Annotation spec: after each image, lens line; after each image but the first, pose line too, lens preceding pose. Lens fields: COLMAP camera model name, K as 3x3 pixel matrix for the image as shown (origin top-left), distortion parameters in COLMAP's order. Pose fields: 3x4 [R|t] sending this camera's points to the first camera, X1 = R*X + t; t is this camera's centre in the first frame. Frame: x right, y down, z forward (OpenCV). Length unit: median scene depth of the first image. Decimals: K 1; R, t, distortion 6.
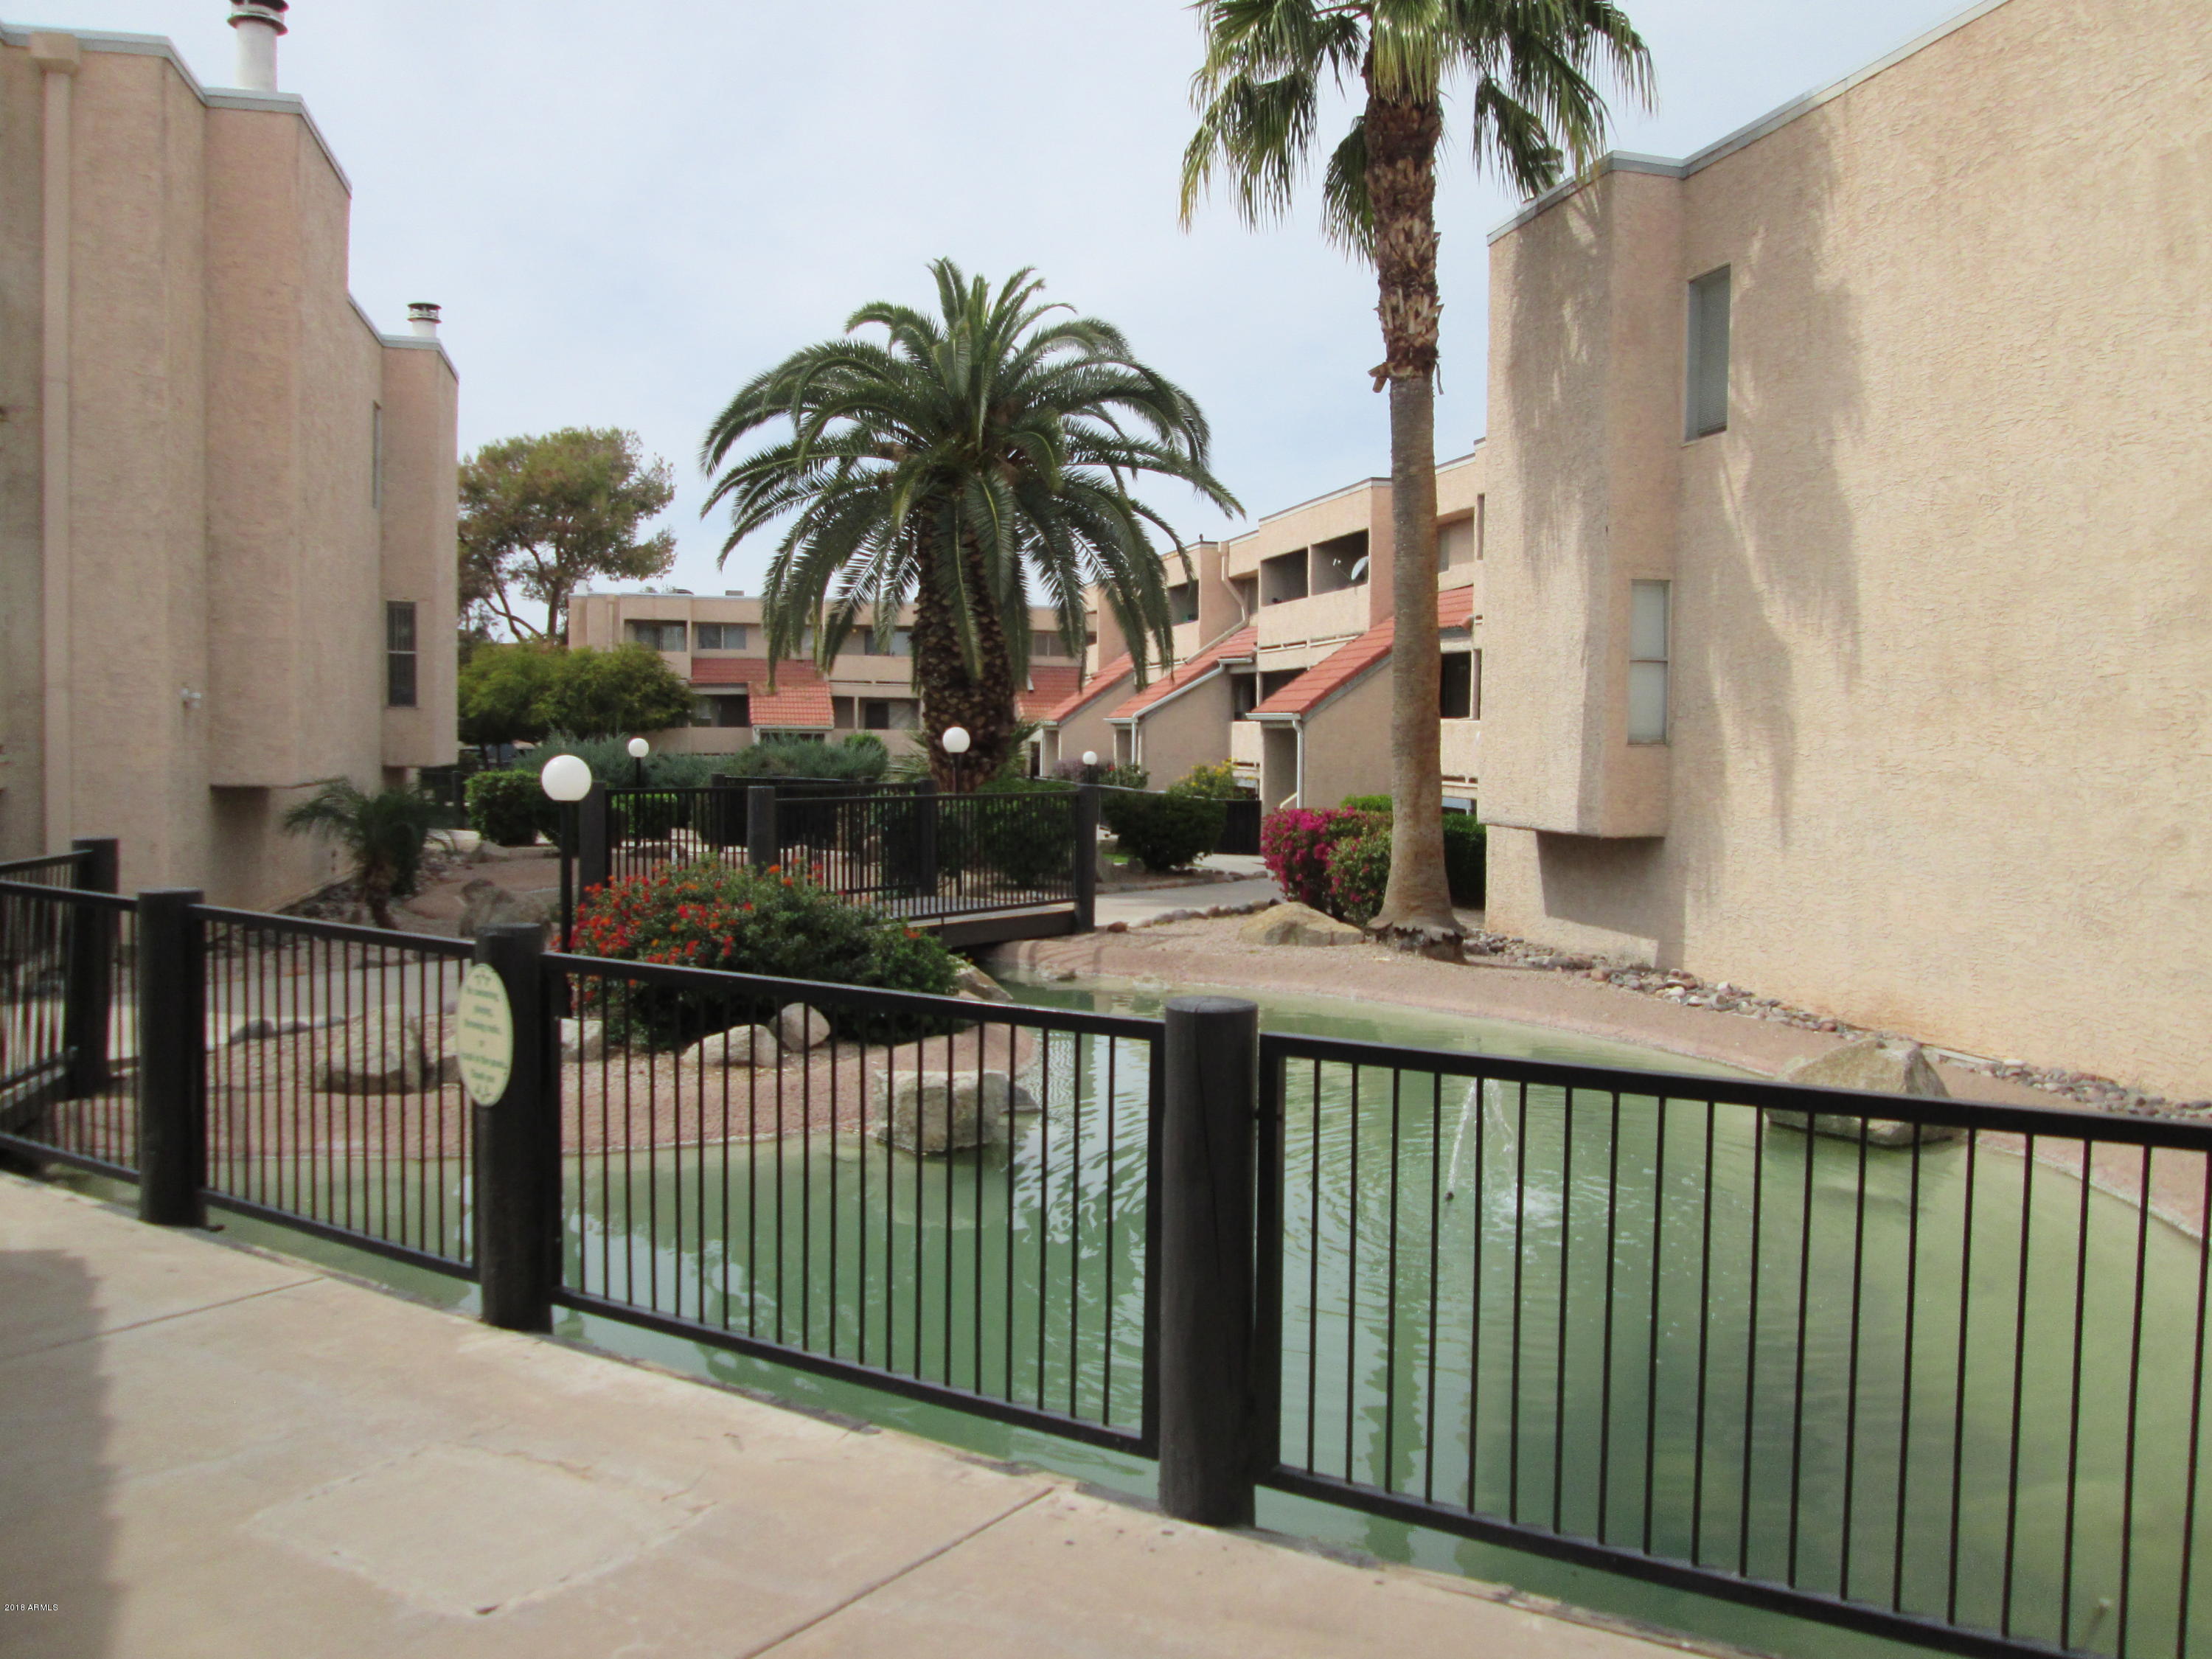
lens RADIAL K [[1818.9, 0, 1105.8], [0, 1818.9, 832.8], [0, 0, 1]] dist [-0.009091, -0.001498]
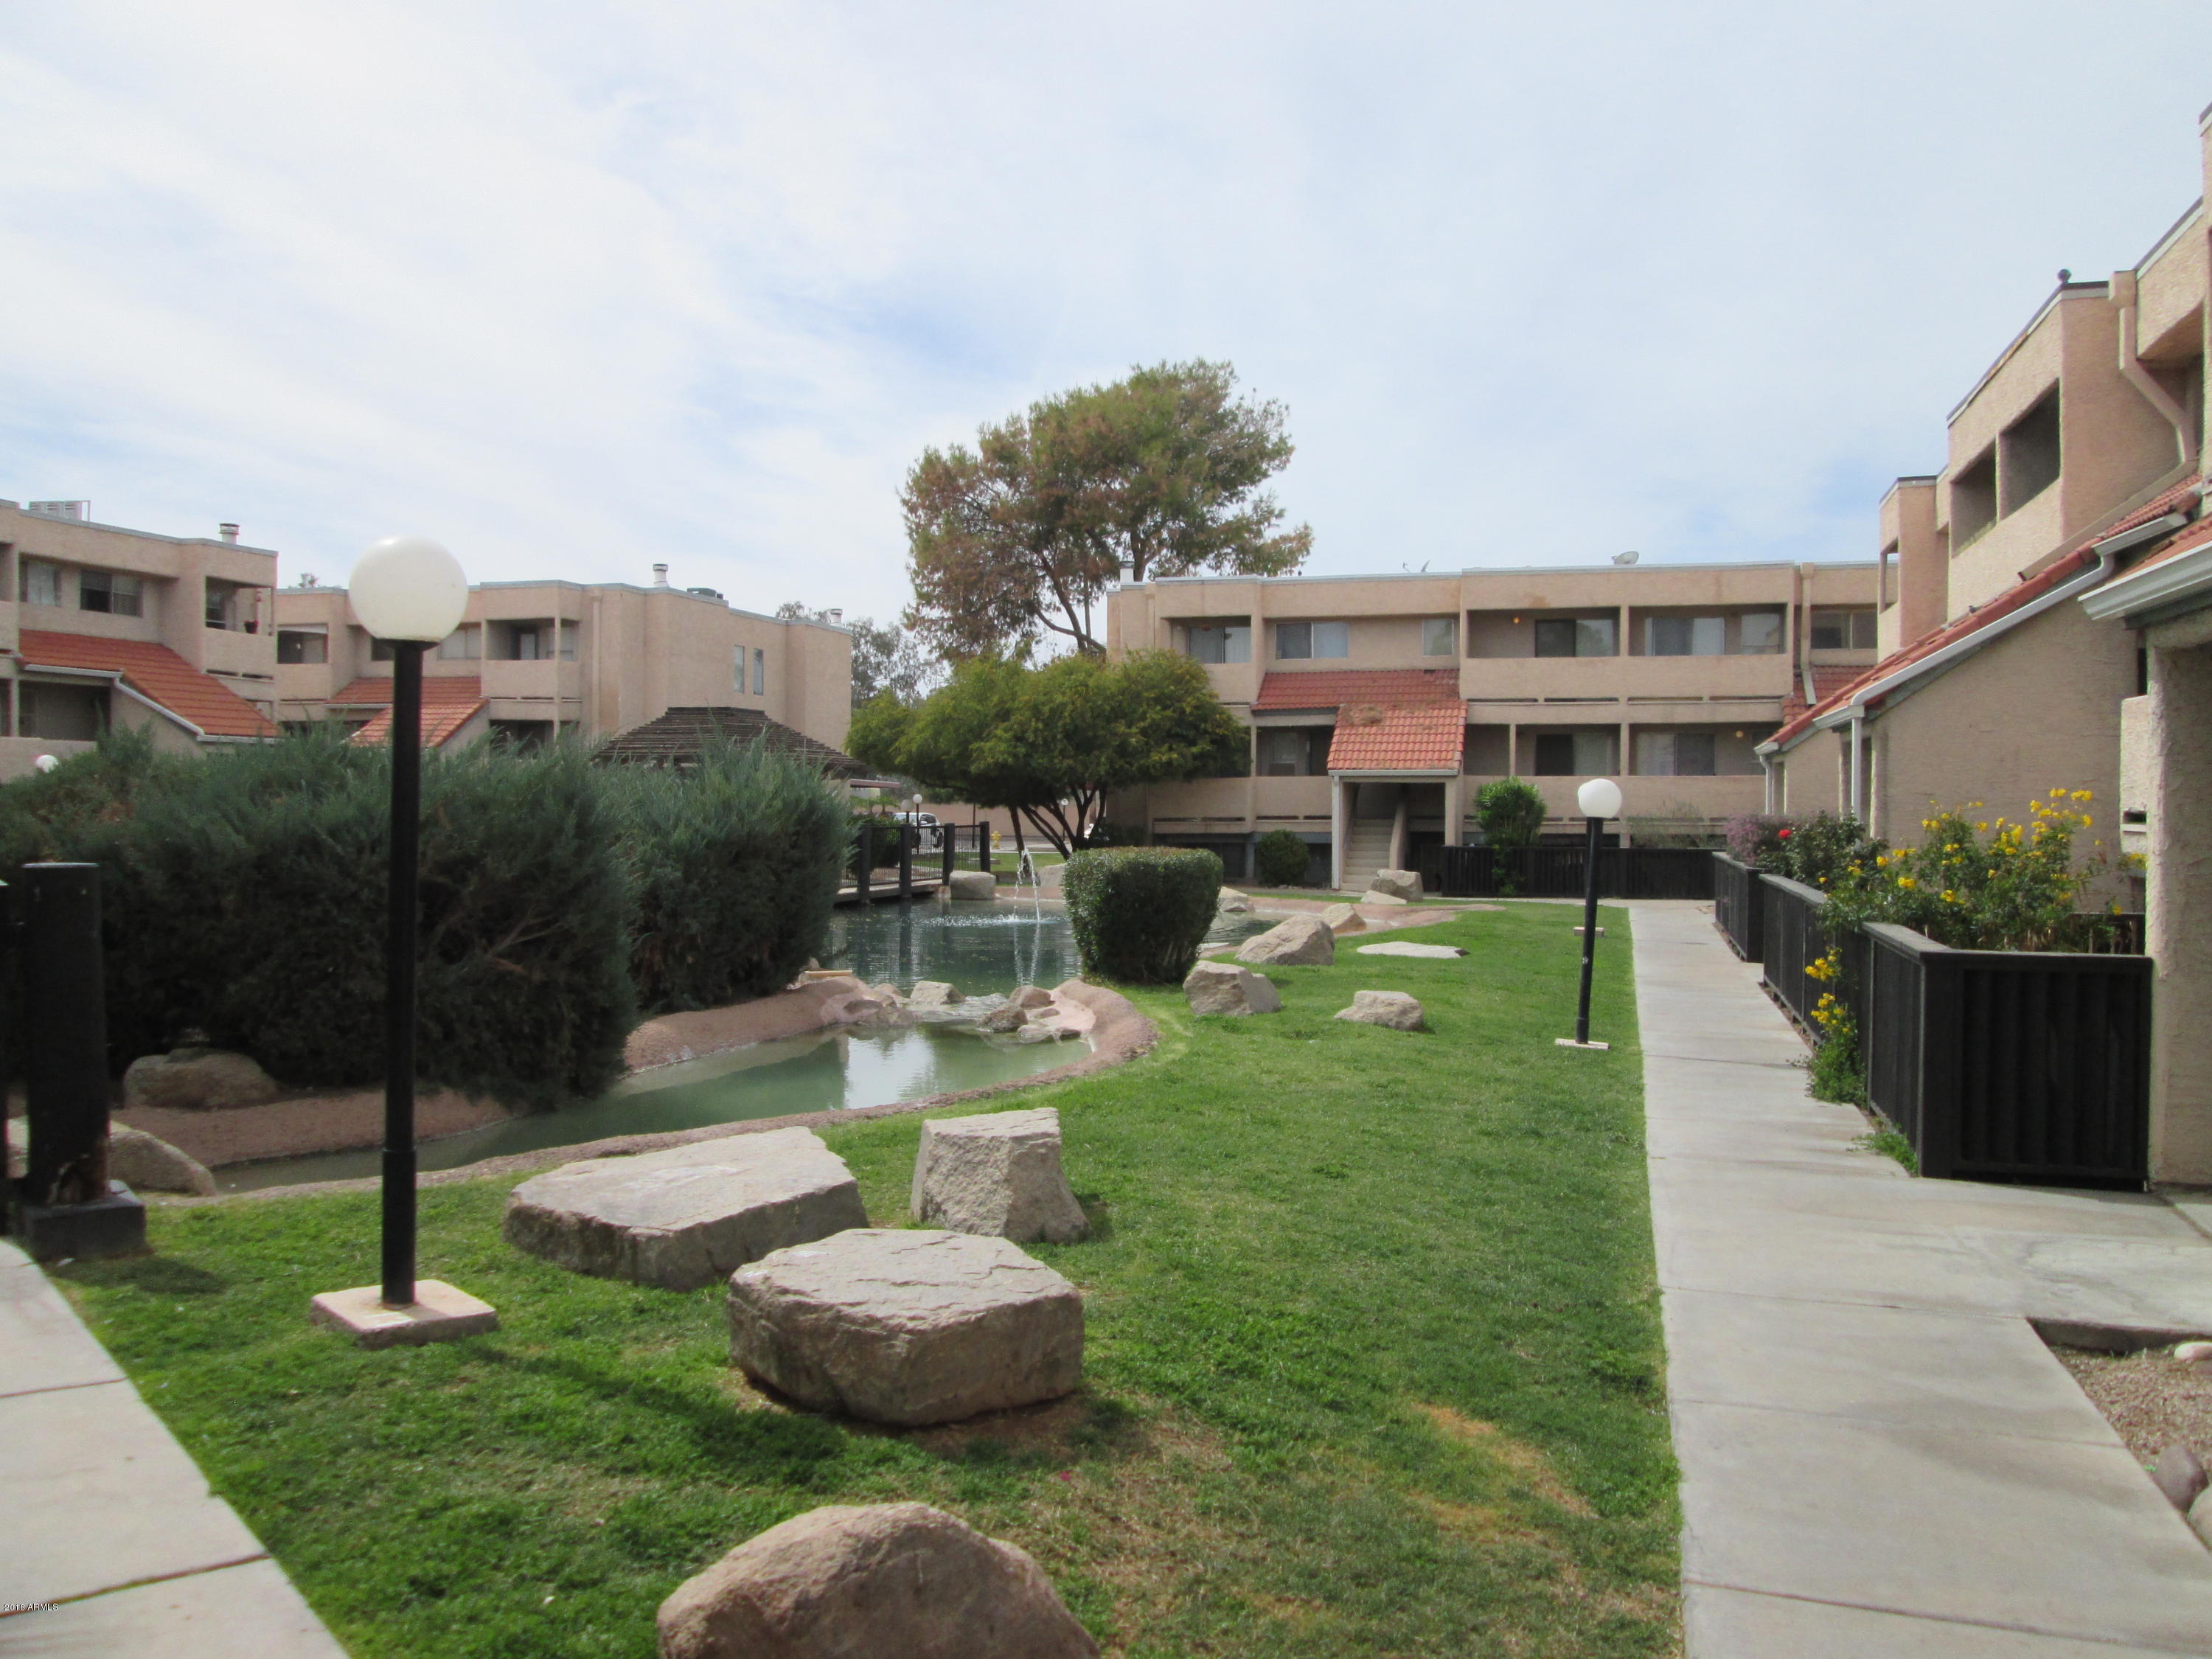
lens RADIAL K [[1818.9, 0, 1106.9], [0, 1818.9, 825.5], [0, 0, 1]] dist [-0.009091, -0.001498]
pose [[0.875069, -0.003162, -0.483987, 0.043954], [-0.018648, 0.999016, -0.040243, -0.012475], [0.483638, 0.044241, 0.874149, 0.392214]]
